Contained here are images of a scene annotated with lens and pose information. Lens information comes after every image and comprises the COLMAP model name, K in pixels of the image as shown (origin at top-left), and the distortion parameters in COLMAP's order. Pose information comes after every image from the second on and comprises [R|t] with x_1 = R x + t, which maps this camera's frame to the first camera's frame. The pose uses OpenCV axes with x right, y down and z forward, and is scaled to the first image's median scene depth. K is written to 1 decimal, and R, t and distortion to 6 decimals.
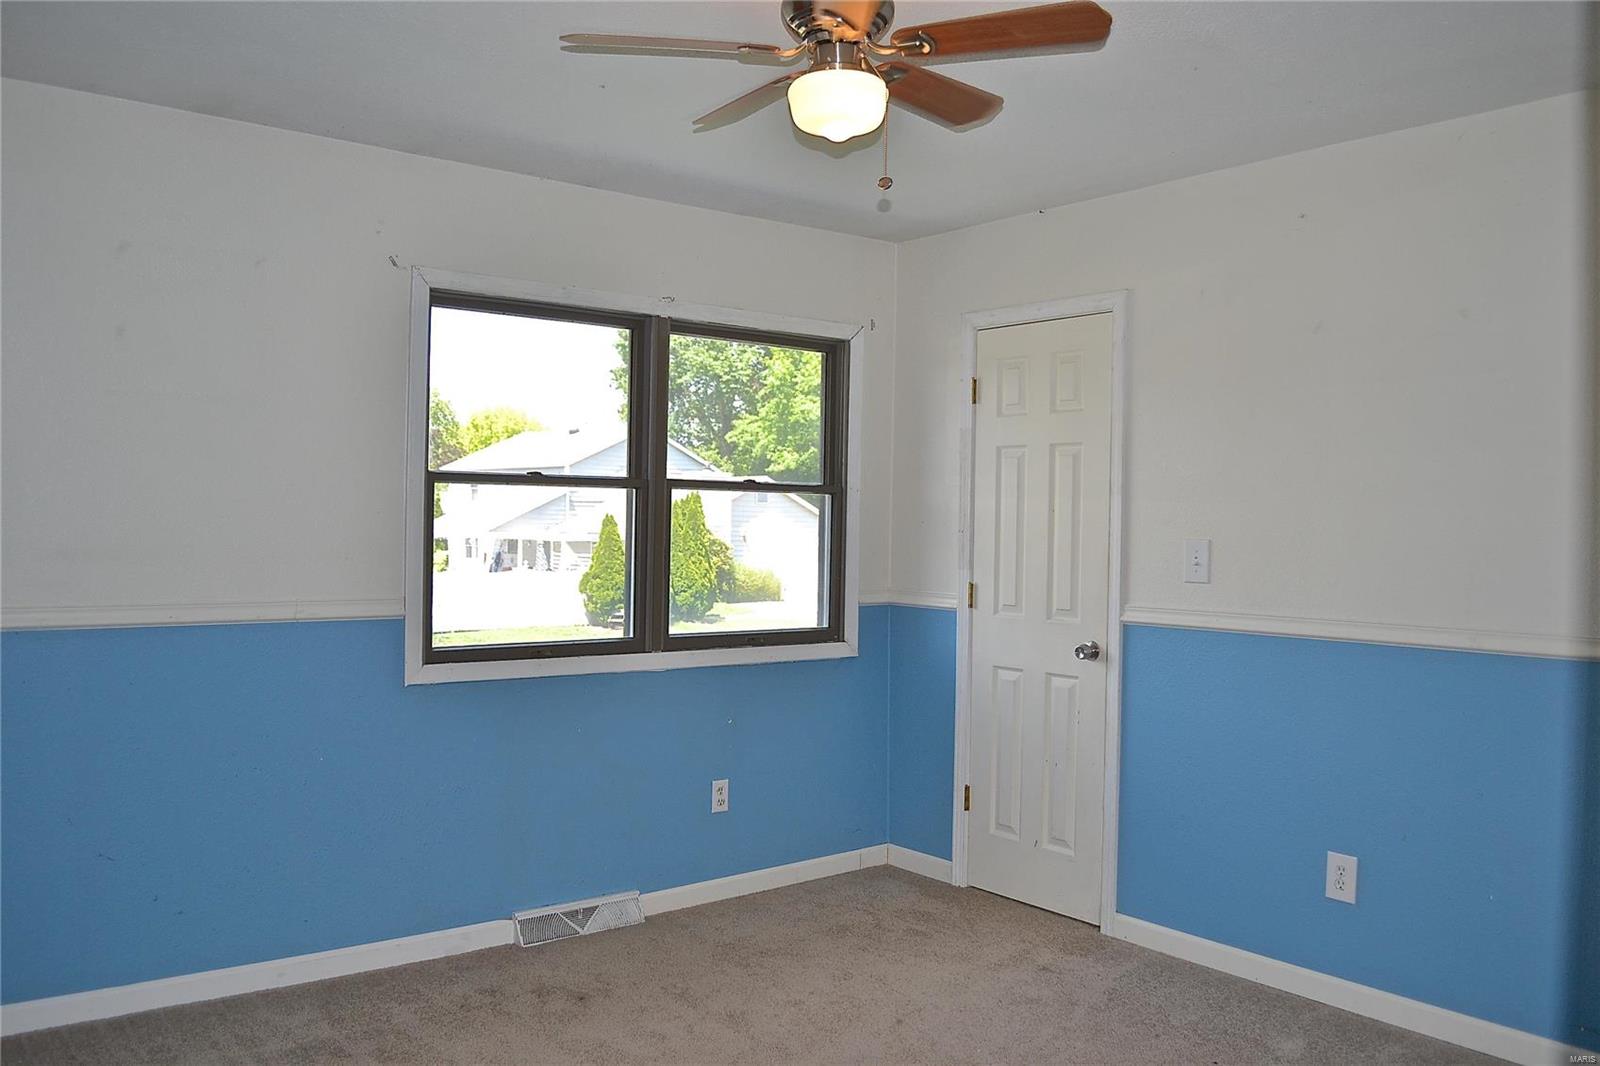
lens RADIAL K [[1278.1, 0, 795.6], [0, 1278.1, 535.0], [0, 0, 1]] dist [-0.082305, 0.009238]
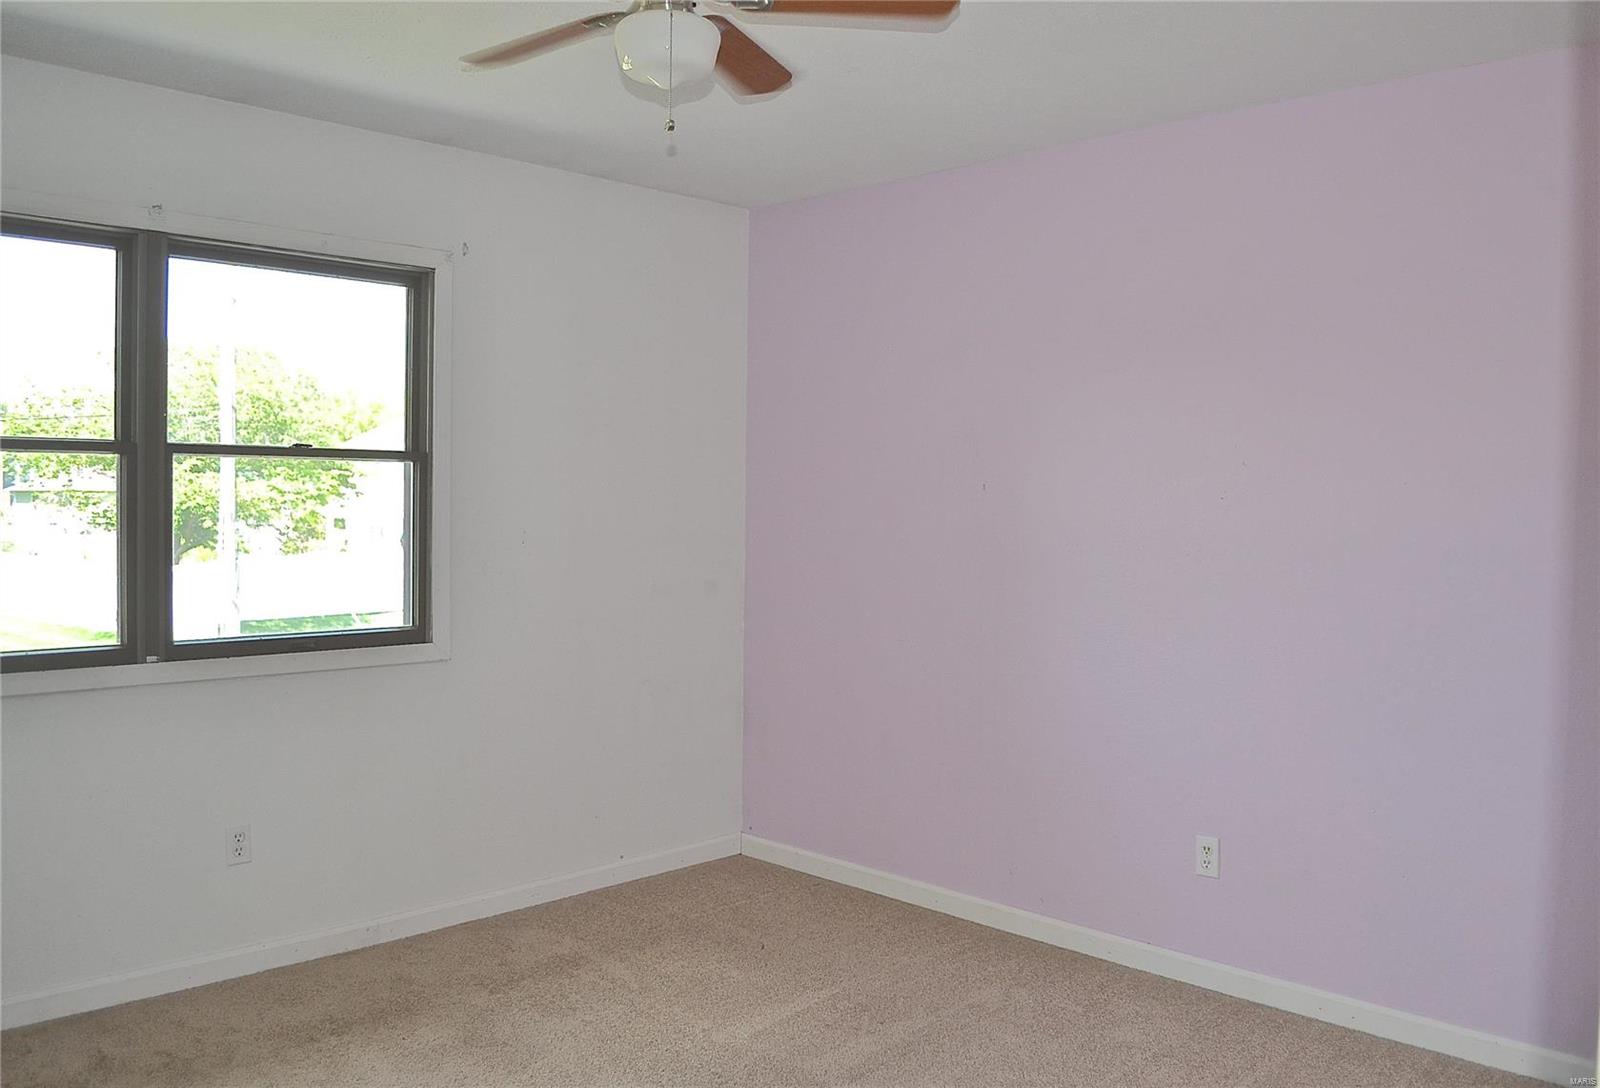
lens RADIAL K [[1296.1, 0, 800.0], [0, 1296.1, 544.0], [0, 0, 1]] dist [-0.077935, 0.003374]
pose [[0.995388, -0.004701, 0.095818, 0.189390], [0.002339, 0.999691, 0.024755, 0.000549], [-0.095905, -0.024417, 0.995091, 0.170787]]
